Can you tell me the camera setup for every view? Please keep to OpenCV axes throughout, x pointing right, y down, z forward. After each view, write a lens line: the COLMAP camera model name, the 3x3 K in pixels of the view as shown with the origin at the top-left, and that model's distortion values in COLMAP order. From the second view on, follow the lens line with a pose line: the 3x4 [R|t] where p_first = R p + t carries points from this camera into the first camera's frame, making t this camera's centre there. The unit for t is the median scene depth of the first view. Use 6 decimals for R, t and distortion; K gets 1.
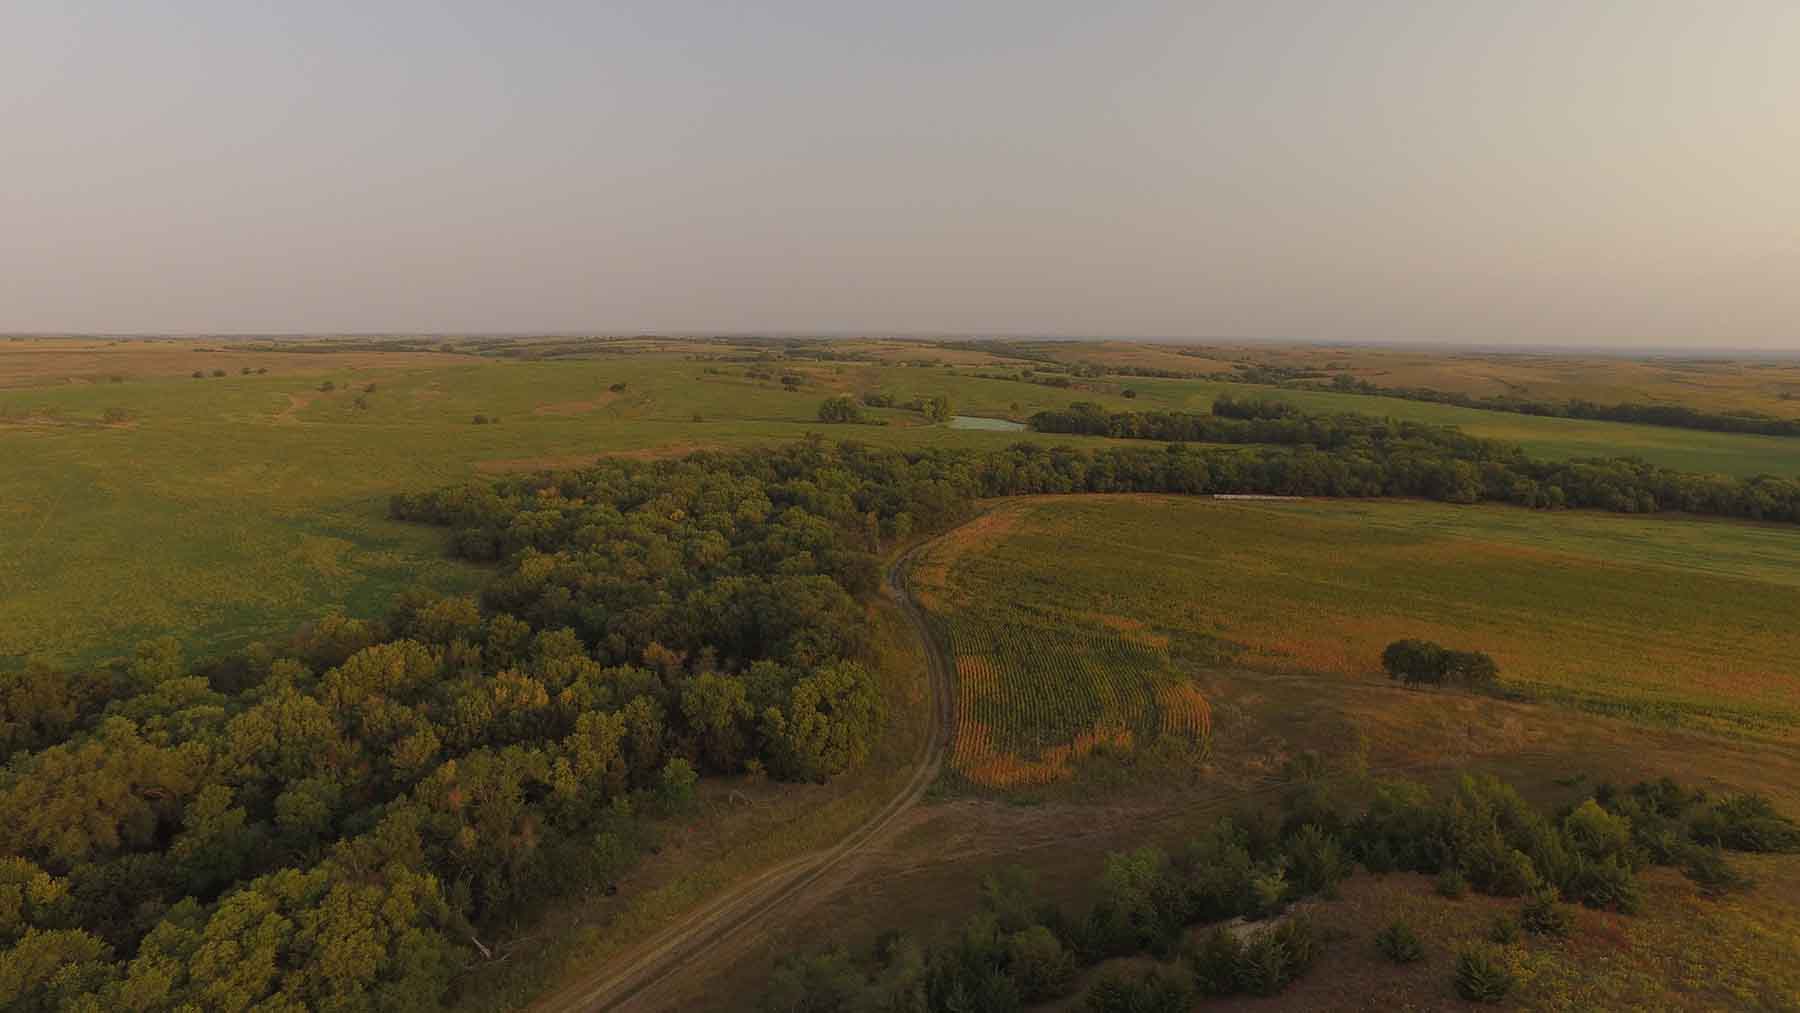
lens RADIAL K [[1046.0, 0, 894.3], [0, 1046.0, 500.6], [0, 0, 1]] dist [-0.121183, 0.087603]
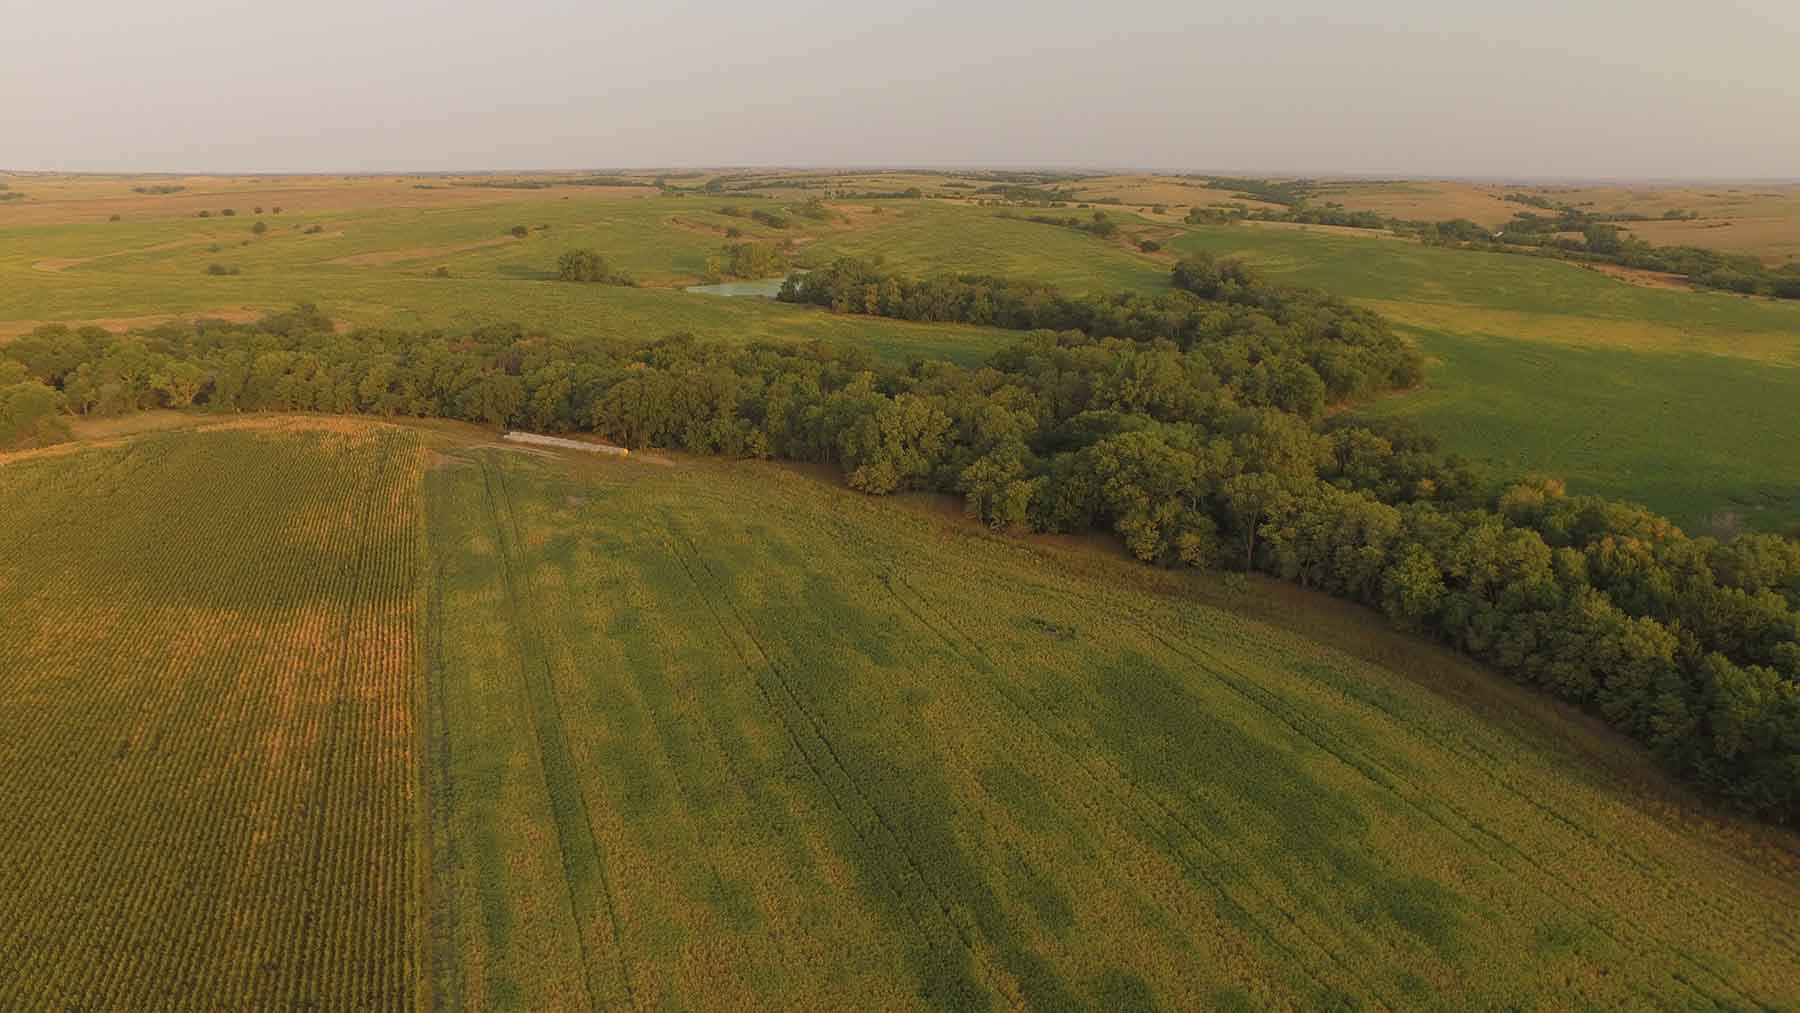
lens RADIAL K [[1046.0, 0, 894.3], [0, 1046.0, 500.6], [0, 0, 1]] dist [-0.121183, 0.087603]
pose [[0.936096, 0.102664, -0.336430, 0.695314], [-0.050661, 0.985837, 0.159874, -0.070341], [0.348078, -0.132614, 0.928038, 0.500509]]
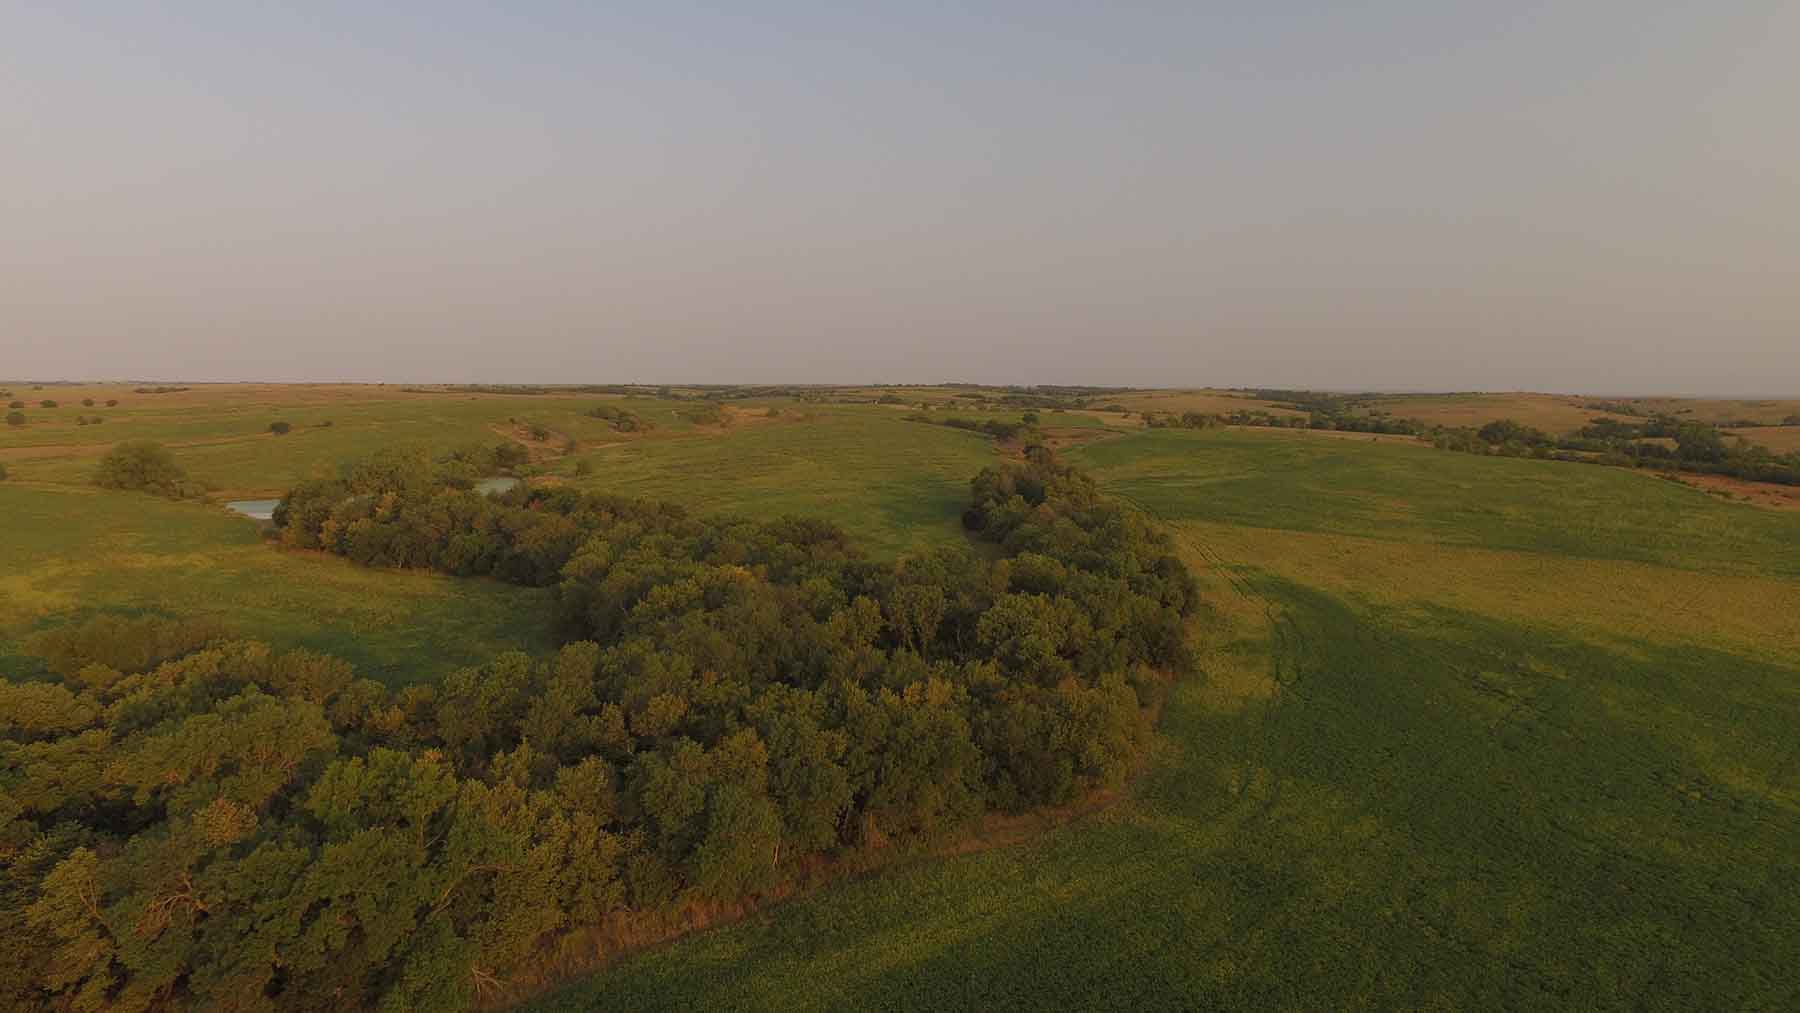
lens RADIAL K [[1046.0, 0, 894.3], [0, 1046.0, 500.6], [0, 0, 1]] dist [-0.121183, 0.087603]
pose [[0.901681, 0.043680, -0.430190, 0.844705], [-0.066785, 0.997015, -0.038749, -0.110652], [0.427214, 0.063669, 0.901906, 1.026663]]
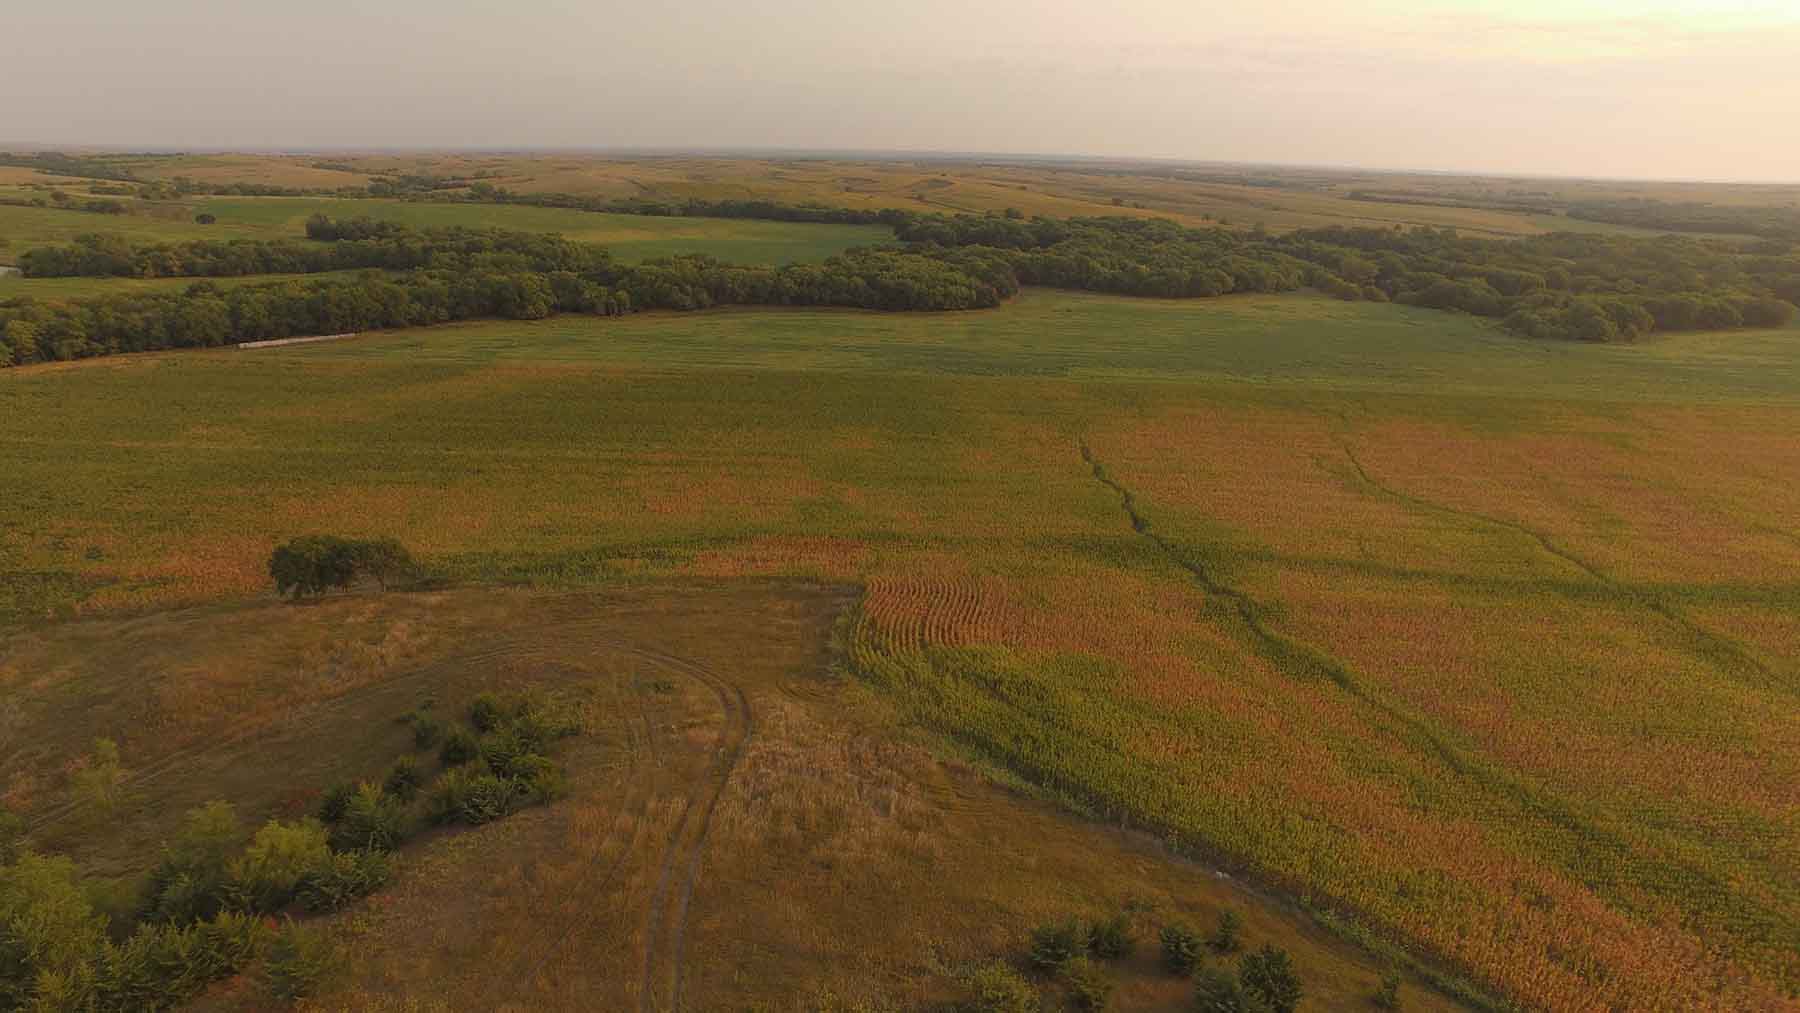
lens RADIAL K [[1046.0, 0, 894.3], [0, 1046.0, 500.6], [0, 0, 1]] dist [-0.121183, 0.087603]
pose [[0.734884, -0.215692, 0.642979, 0.145035], [0.097945, 0.971892, 0.214084, -0.004827], [-0.671083, -0.094351, 0.735354, 0.055274]]
